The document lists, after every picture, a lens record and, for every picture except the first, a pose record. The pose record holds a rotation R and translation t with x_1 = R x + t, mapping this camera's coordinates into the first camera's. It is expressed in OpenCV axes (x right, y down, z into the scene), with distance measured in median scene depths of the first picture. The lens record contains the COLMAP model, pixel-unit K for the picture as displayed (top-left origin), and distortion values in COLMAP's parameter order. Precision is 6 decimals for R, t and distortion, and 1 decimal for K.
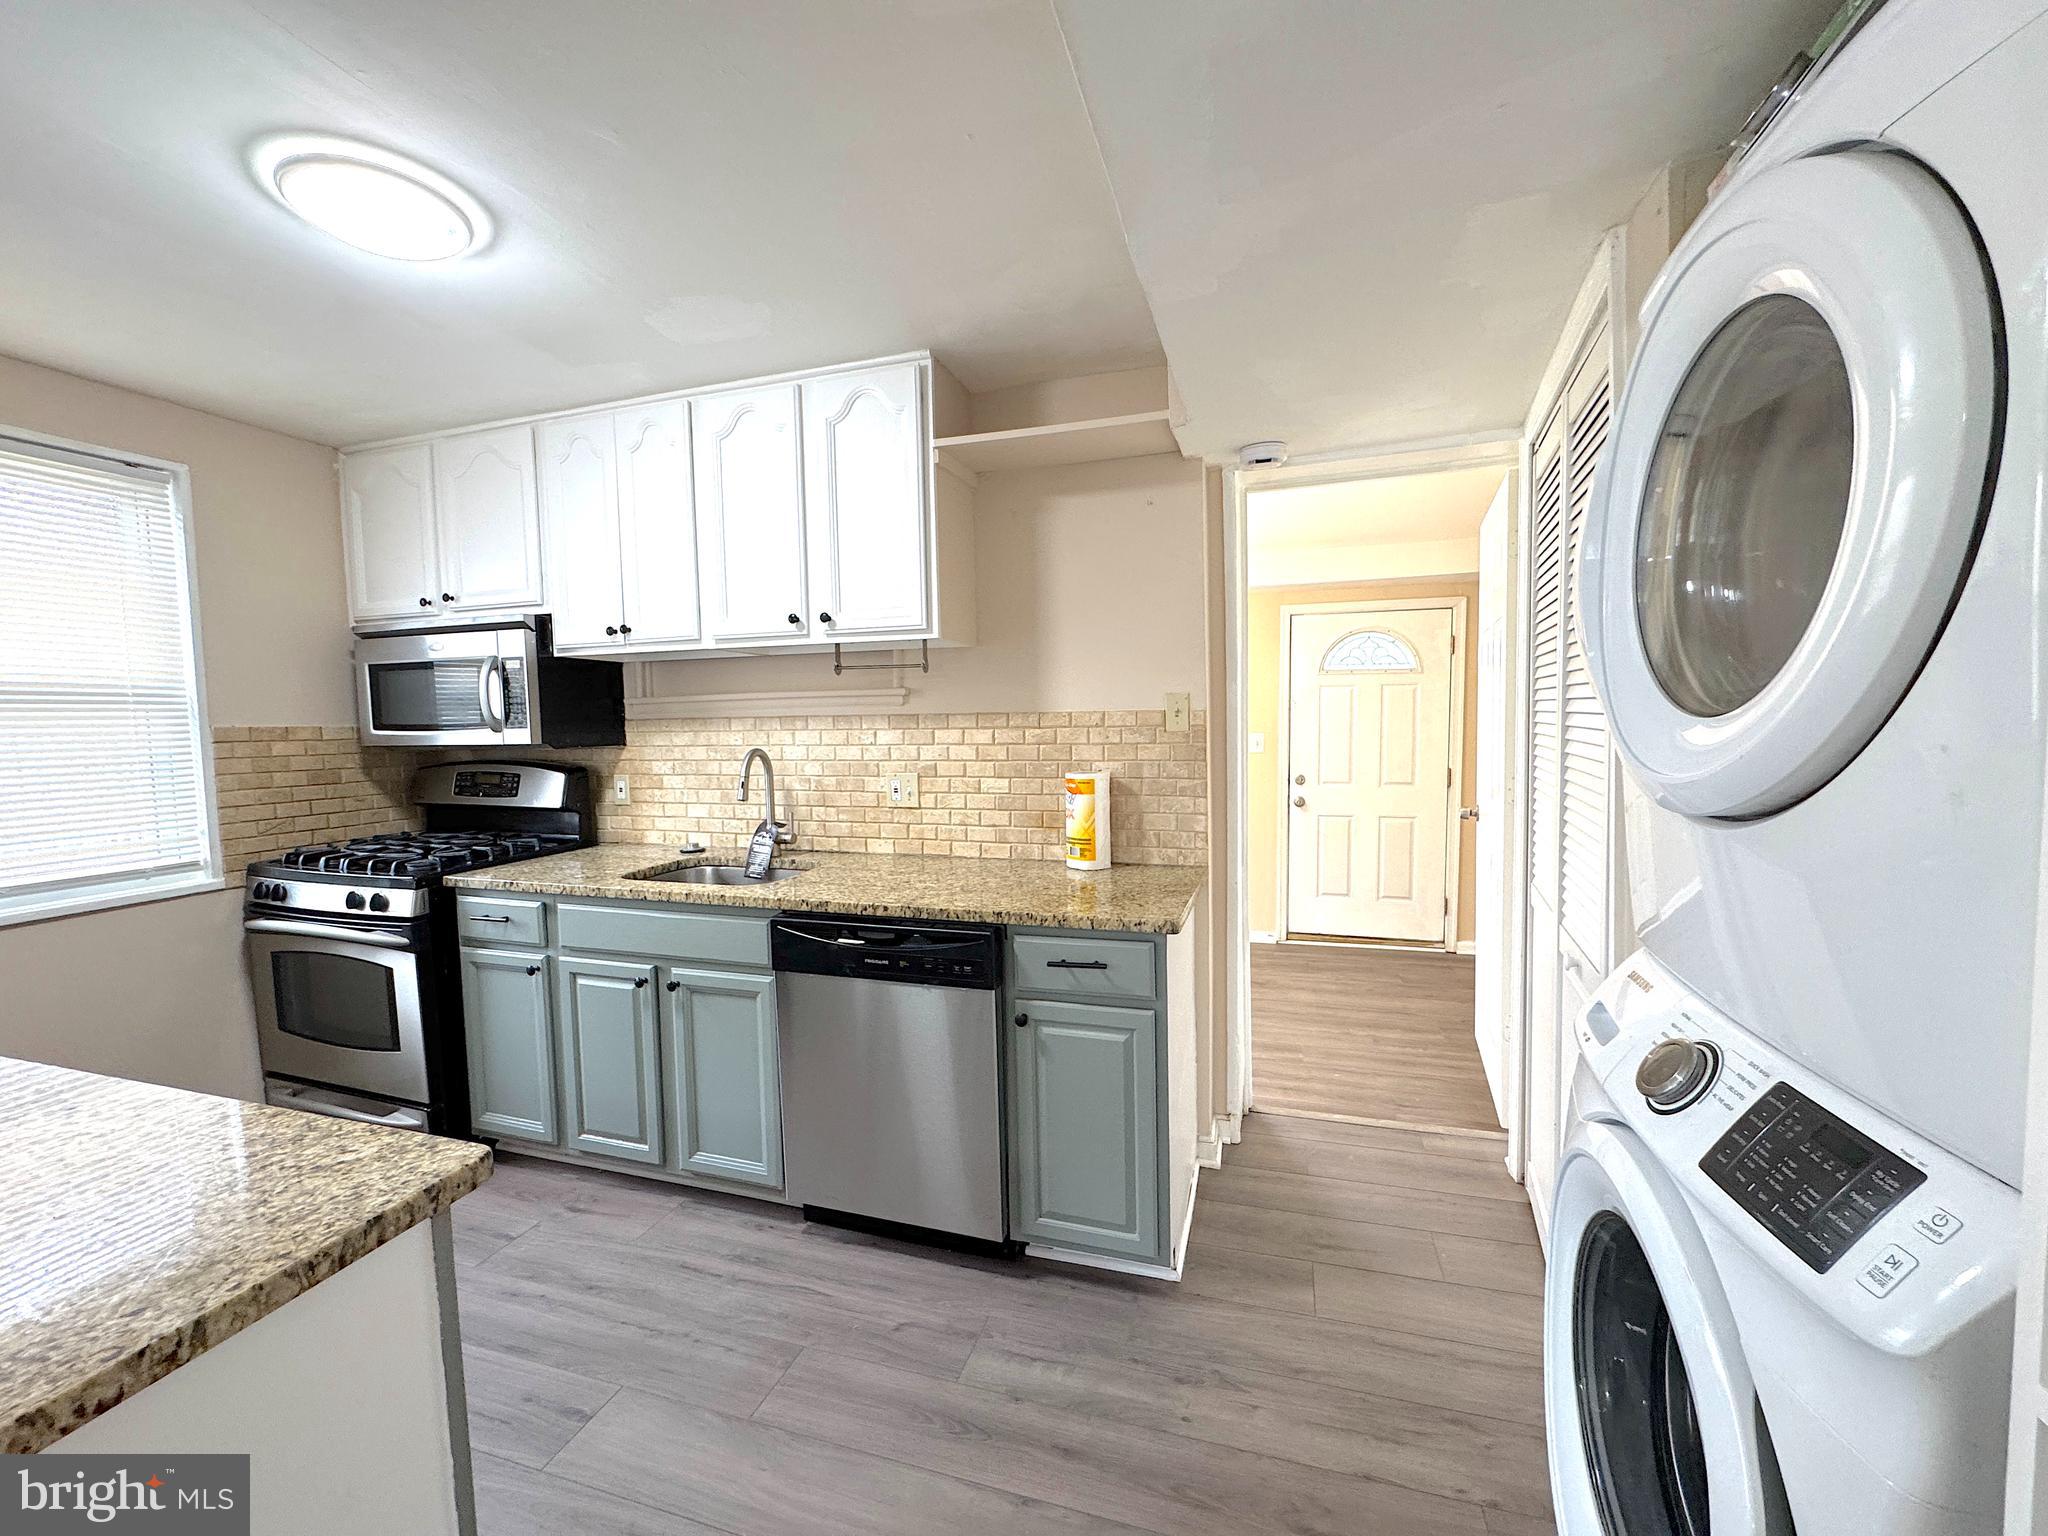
lens RADIAL K [[816.7, 0, 1023.8], [0, 816.7, 771.6], [0, 0, 1]] dist [-0.003675, 0.000711]
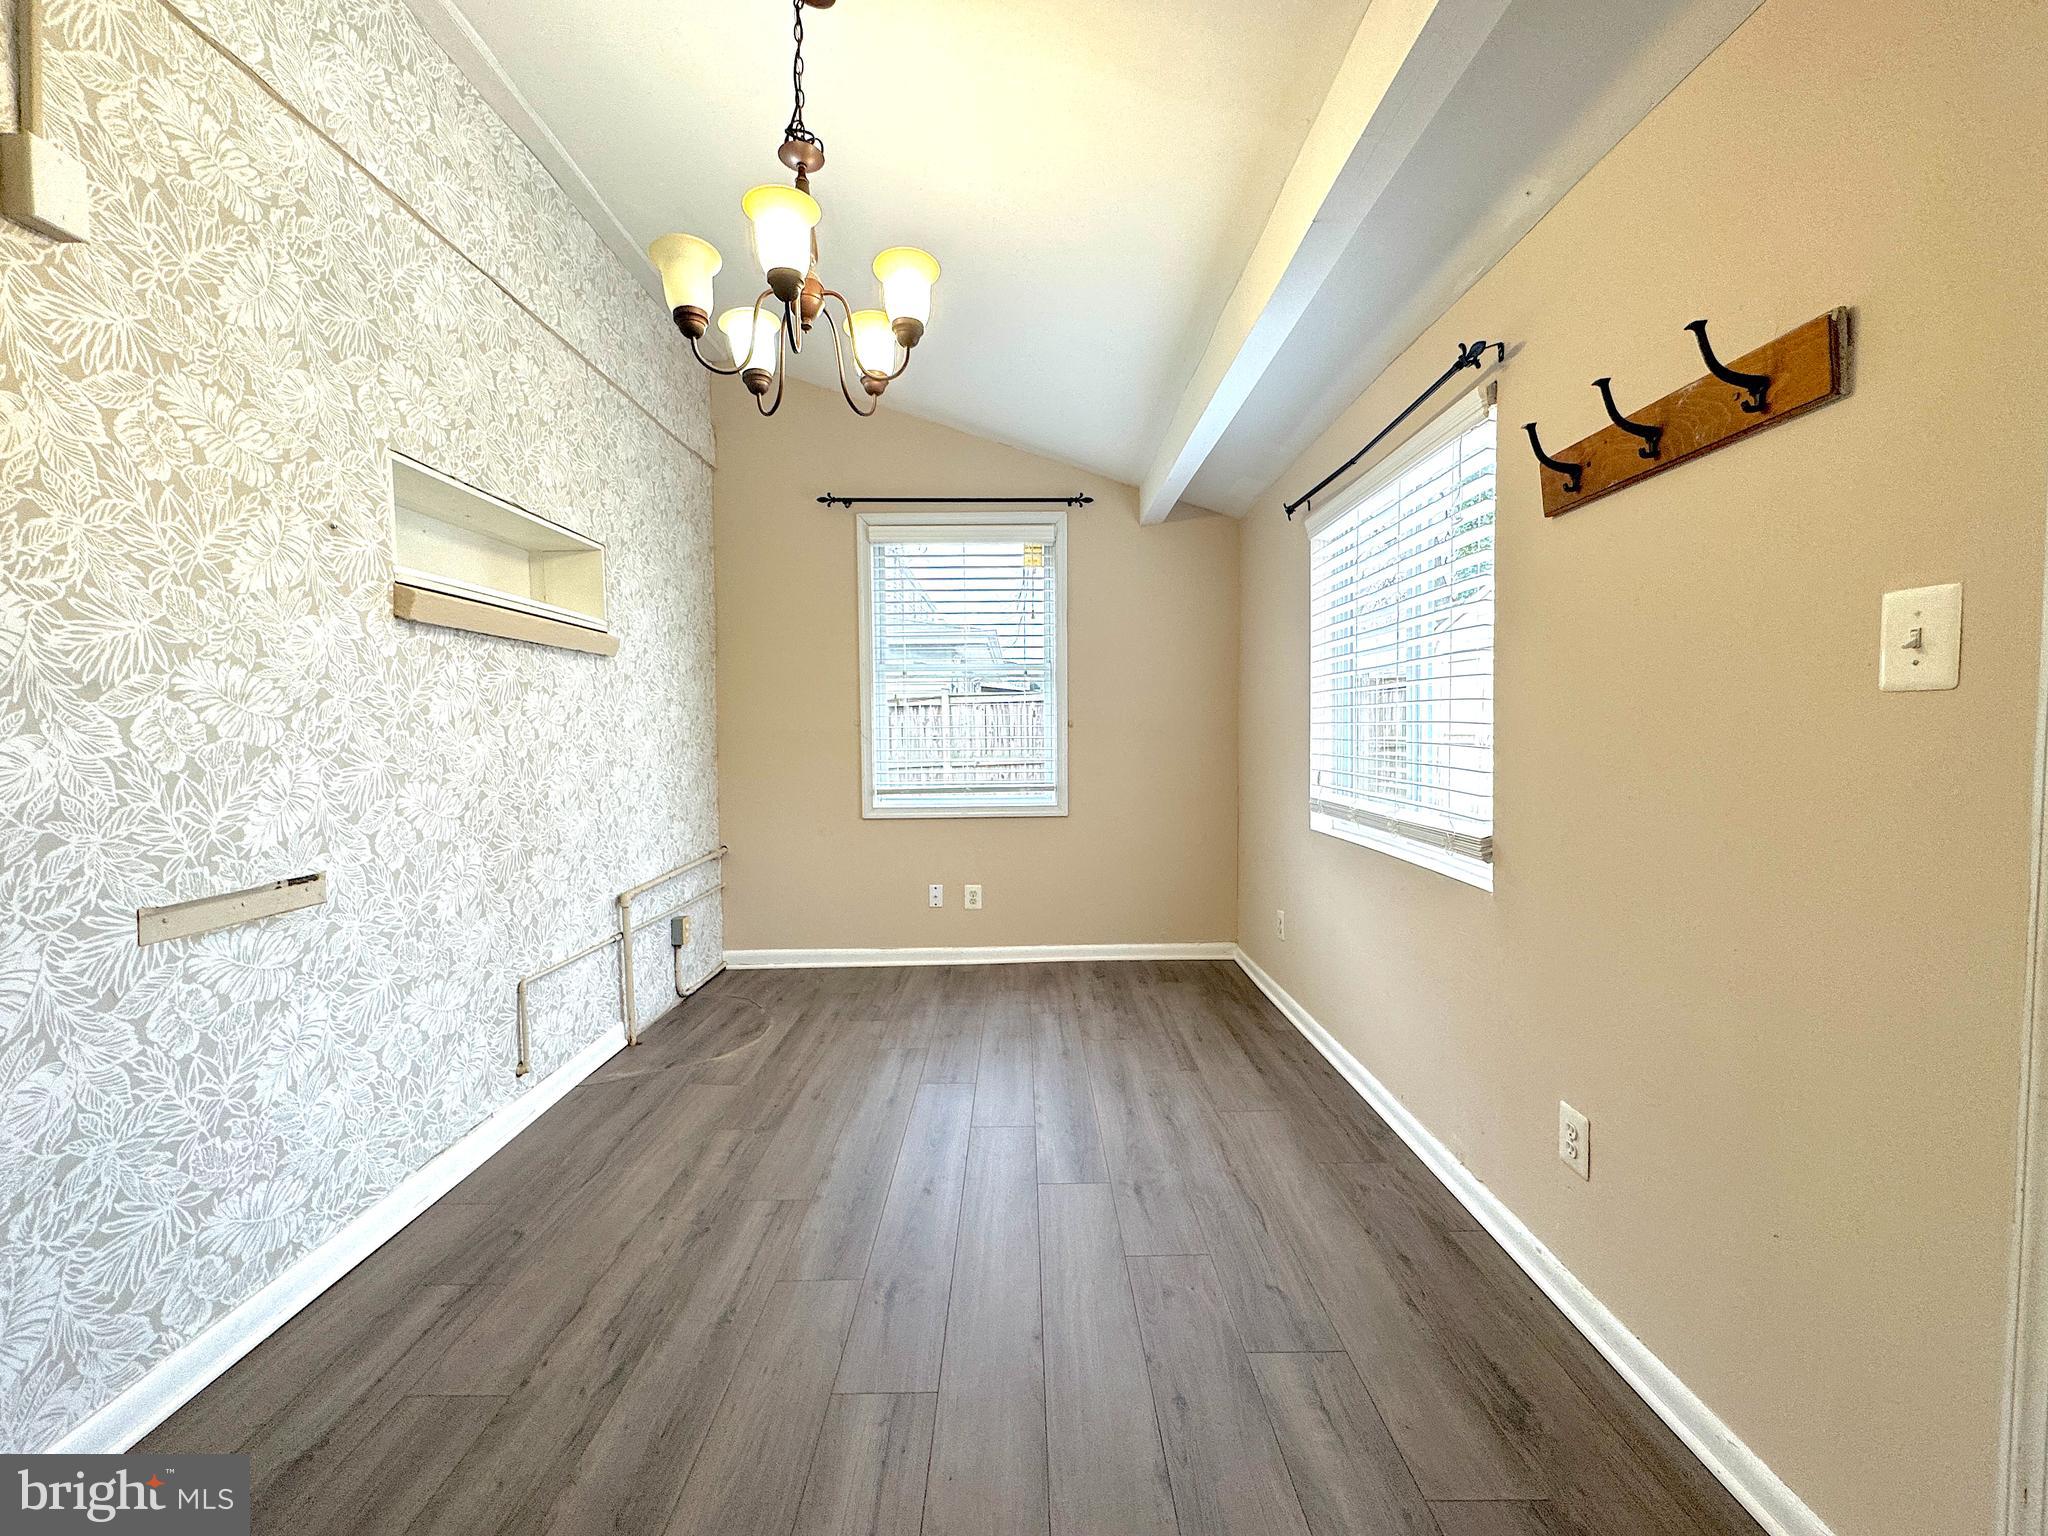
lens RADIAL K [[816.7, 0, 1028.8], [0, 816.7, 762.7], [0, 0, 1]] dist [-0.003675, 0.000711]
pose [[0.306325, 0.058979, -0.950098, 0.826423], [-0.057598, 0.997398, 0.043345, -0.003488], [0.950183, 0.041446, 0.308925, 1.511825]]
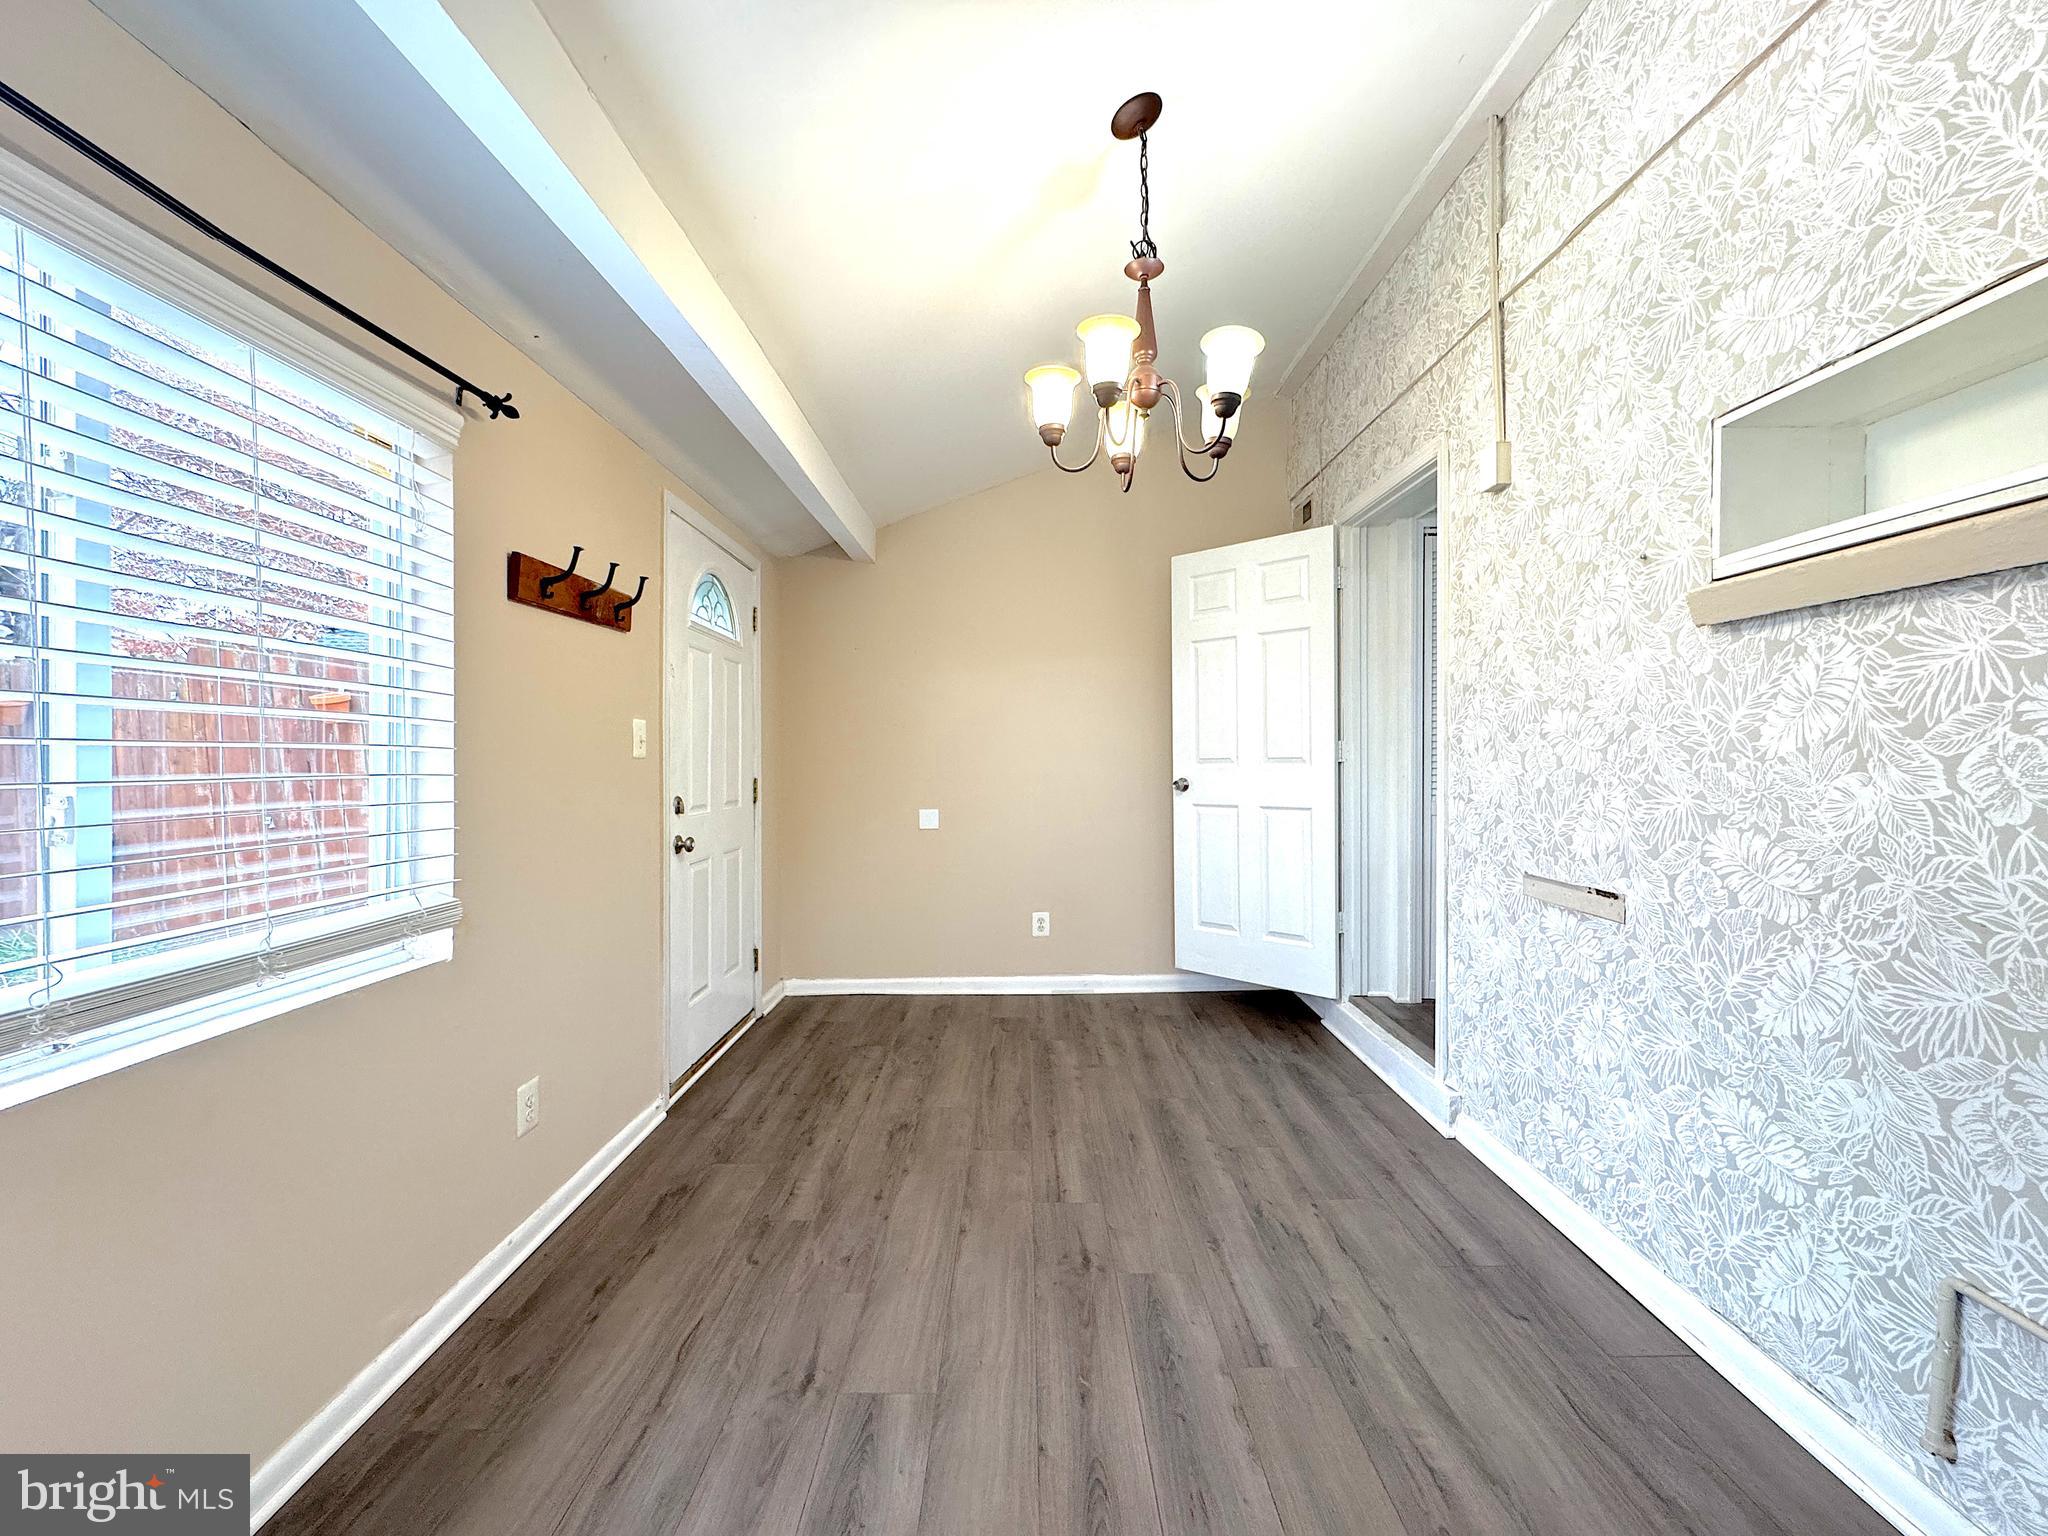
lens RADIAL K [[816.7, 0, 1033.4], [0, 816.7, 766.1], [0, 0, 1]] dist [-0.003675, 0.000711]
pose [[-0.308446, 0.012122, 0.951165, -0.556230], [0.074961, 0.997119, 0.011601, -0.009884], [-0.948284, 0.074879, -0.308466, 1.882825]]
